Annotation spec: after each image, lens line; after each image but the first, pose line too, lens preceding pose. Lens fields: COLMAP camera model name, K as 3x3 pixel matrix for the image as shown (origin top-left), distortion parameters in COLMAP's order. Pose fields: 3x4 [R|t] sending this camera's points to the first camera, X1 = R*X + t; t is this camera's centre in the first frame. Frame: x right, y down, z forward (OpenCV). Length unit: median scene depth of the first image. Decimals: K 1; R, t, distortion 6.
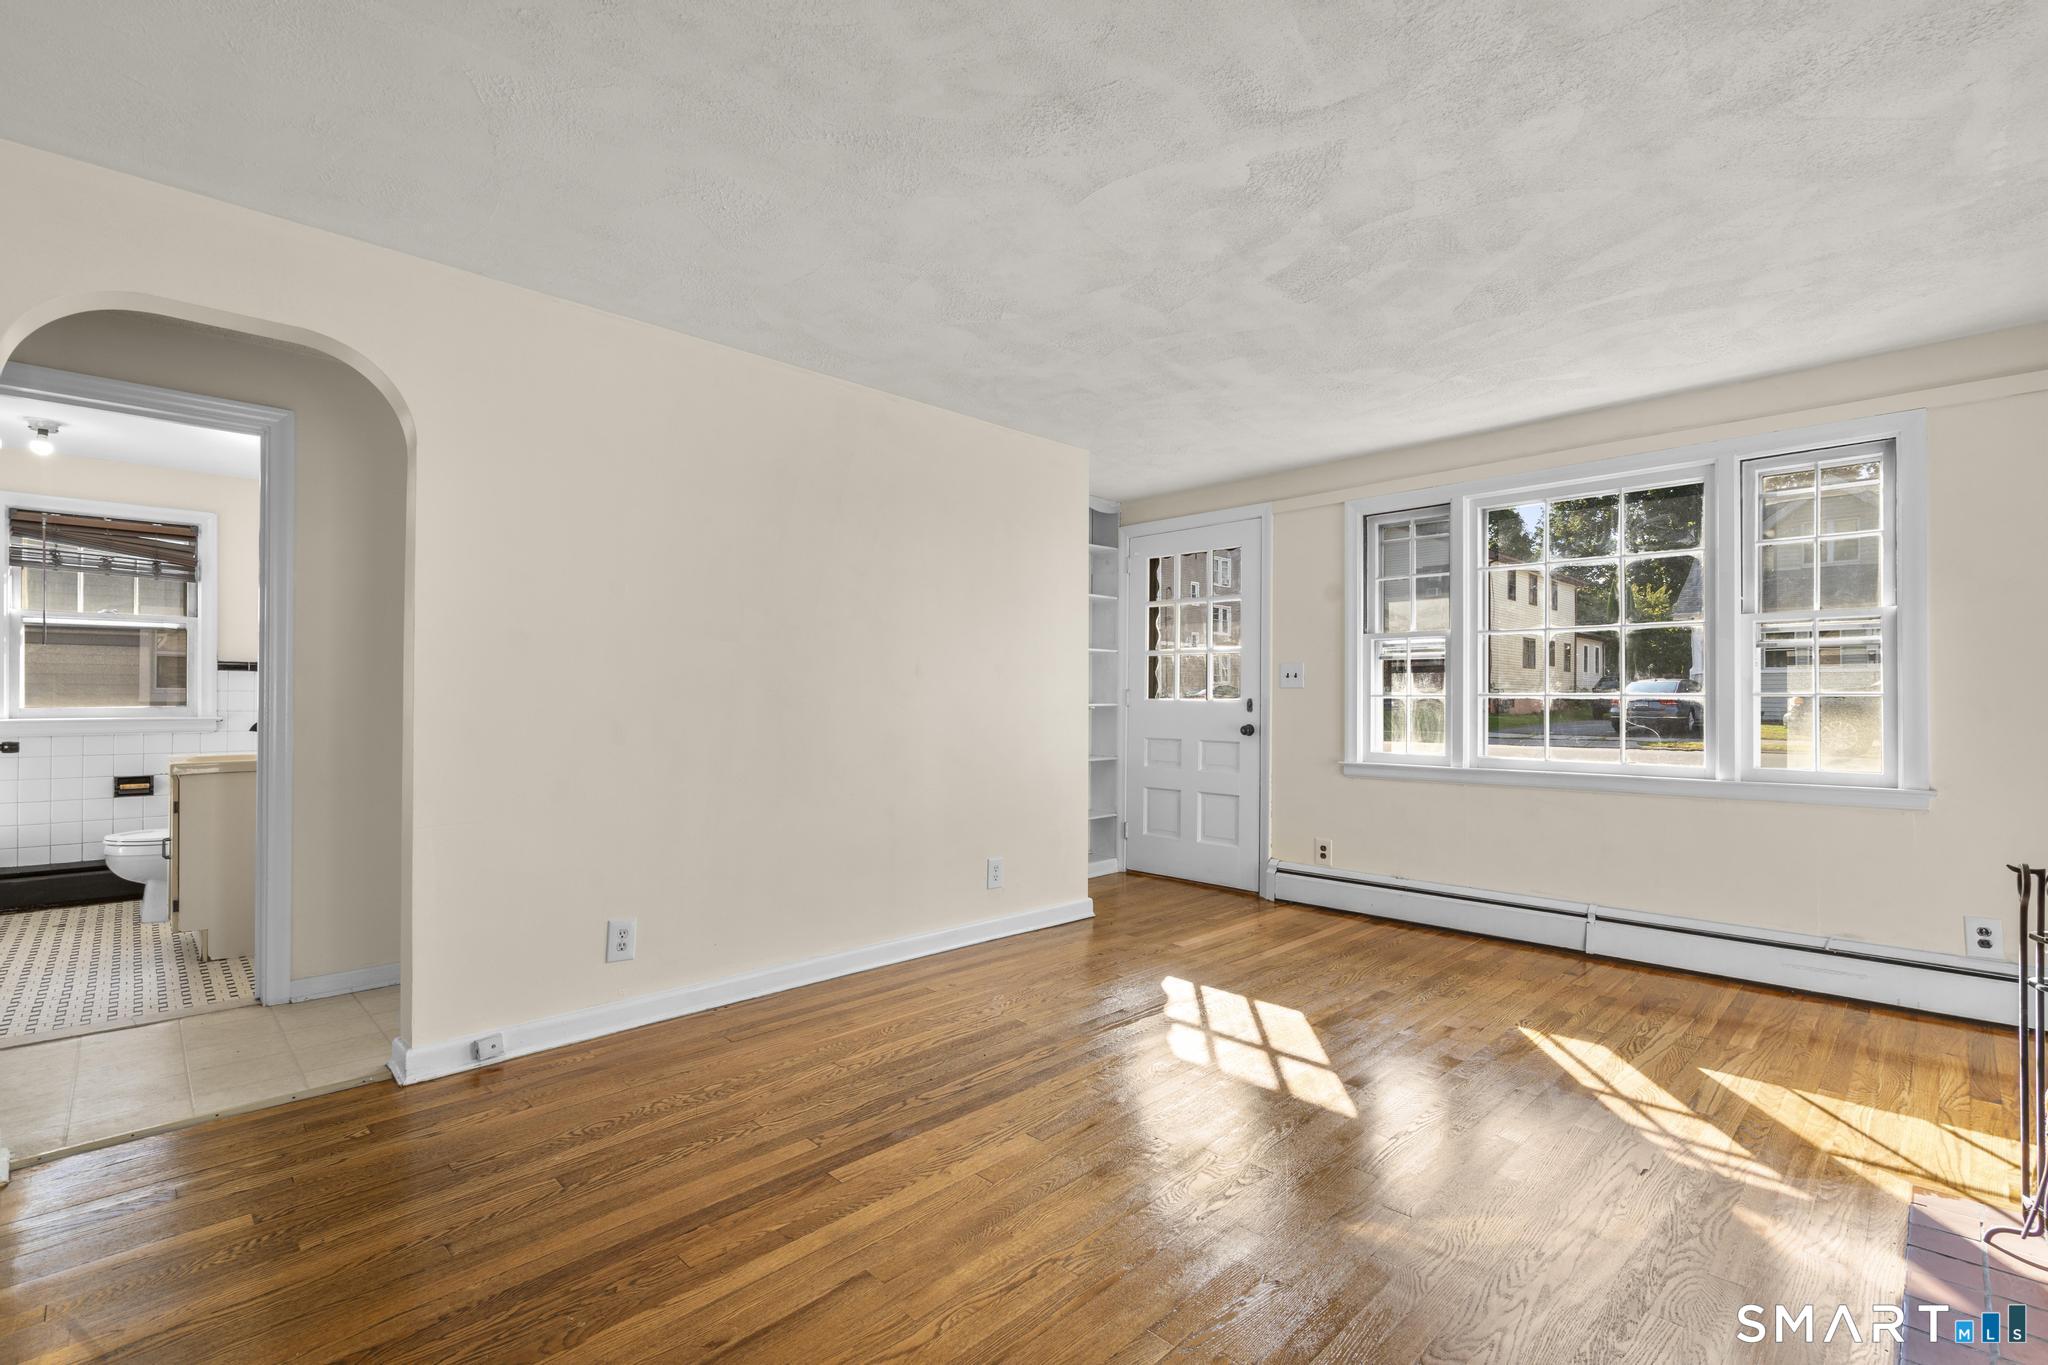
lens RADIAL K [[921.5, 0, 1015.8], [0, 921.5, 686.6], [0, 0, 1]] dist [-0.002083, 0.001431]
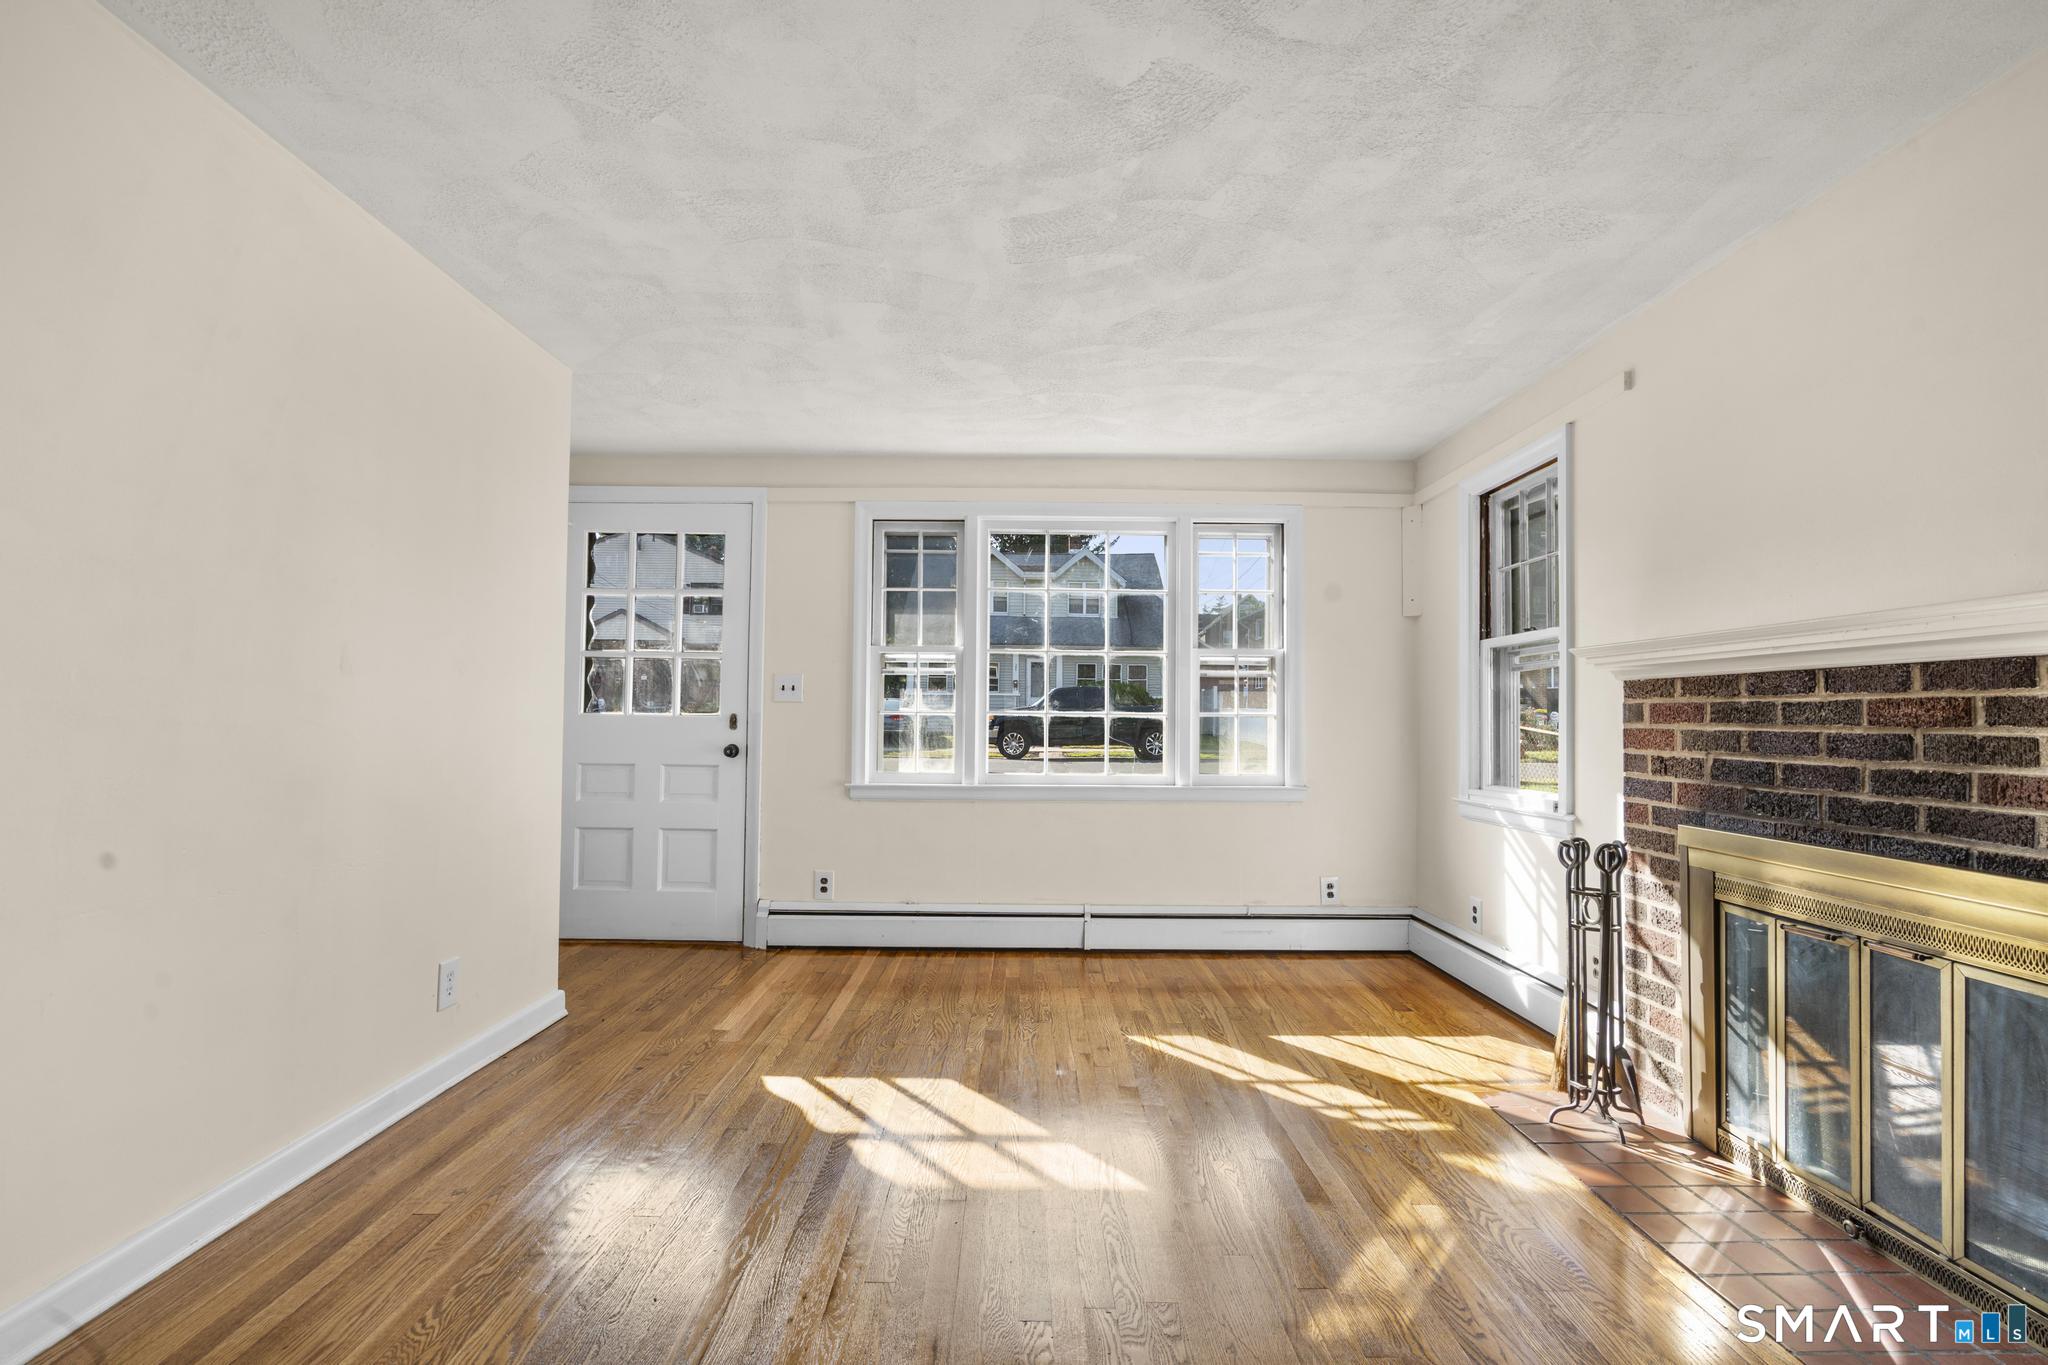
lens RADIAL K [[921.5, 0, 1019.7], [0, 921.5, 688.6], [0, 0, 1]] dist [-0.002083, 0.001431]
pose [[0.695526, 0.028744, 0.717926, -0.255048], [-0.018725, 0.999585, -0.021880, 0.005437], [-0.718257, 0.001776, 0.695775, 0.328154]]
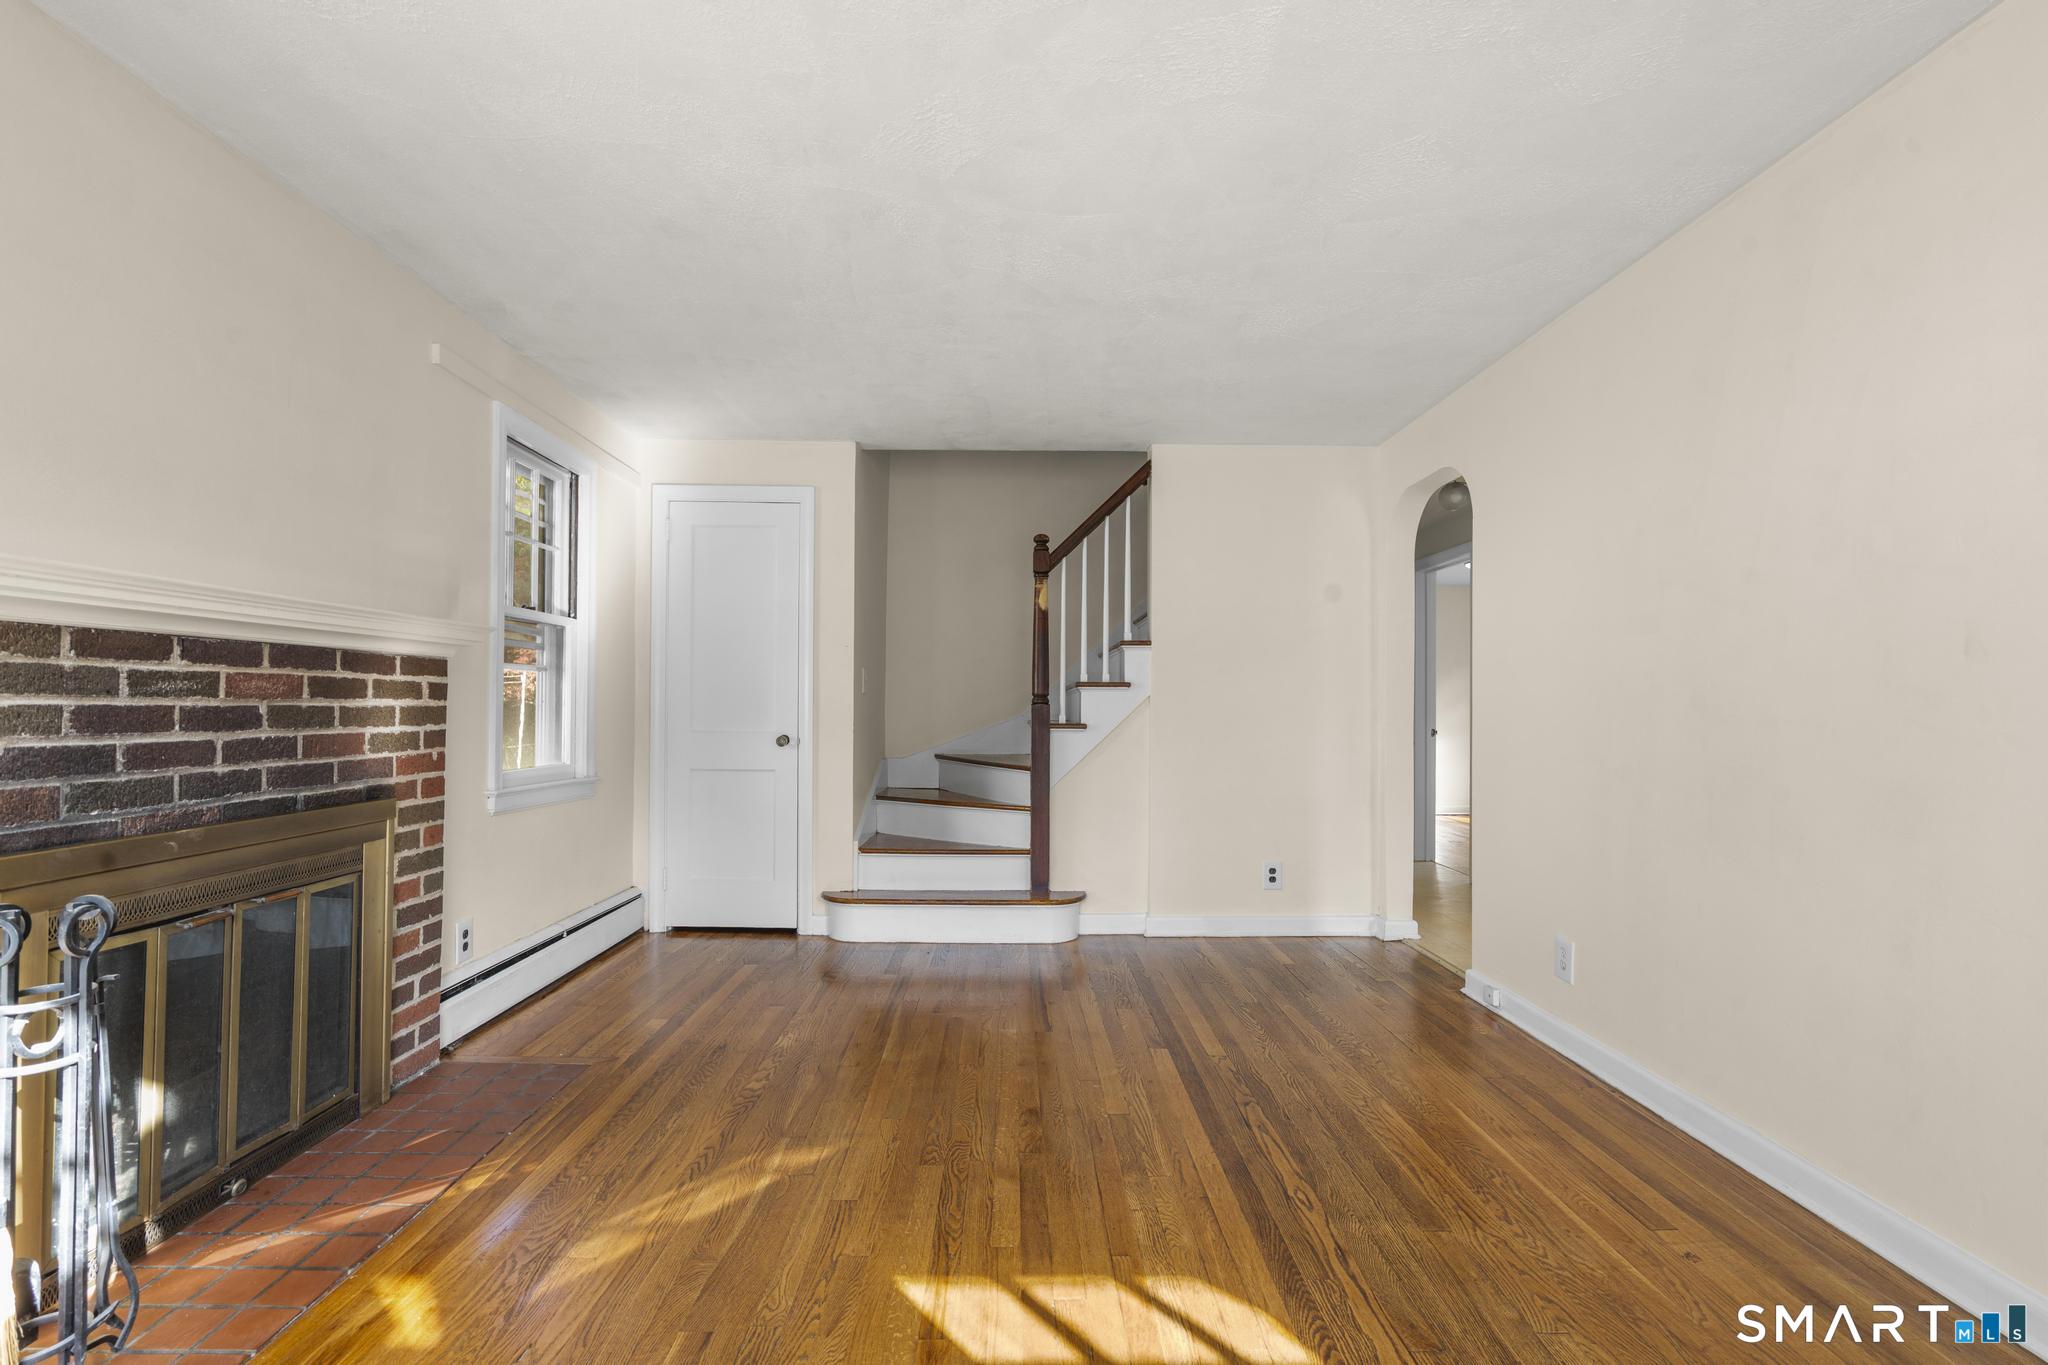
lens RADIAL K [[921.5, 0, 1019.7], [0, 921.5, 695.8], [0, 0, 1]] dist [-0.002083, 0.001431]
pose [[-0.697108, -0.014522, -0.716819, 0.575560], [0.001666, 0.999759, -0.021874, 0.018275], [0.716964, -0.016443, -0.696916, 1.102433]]
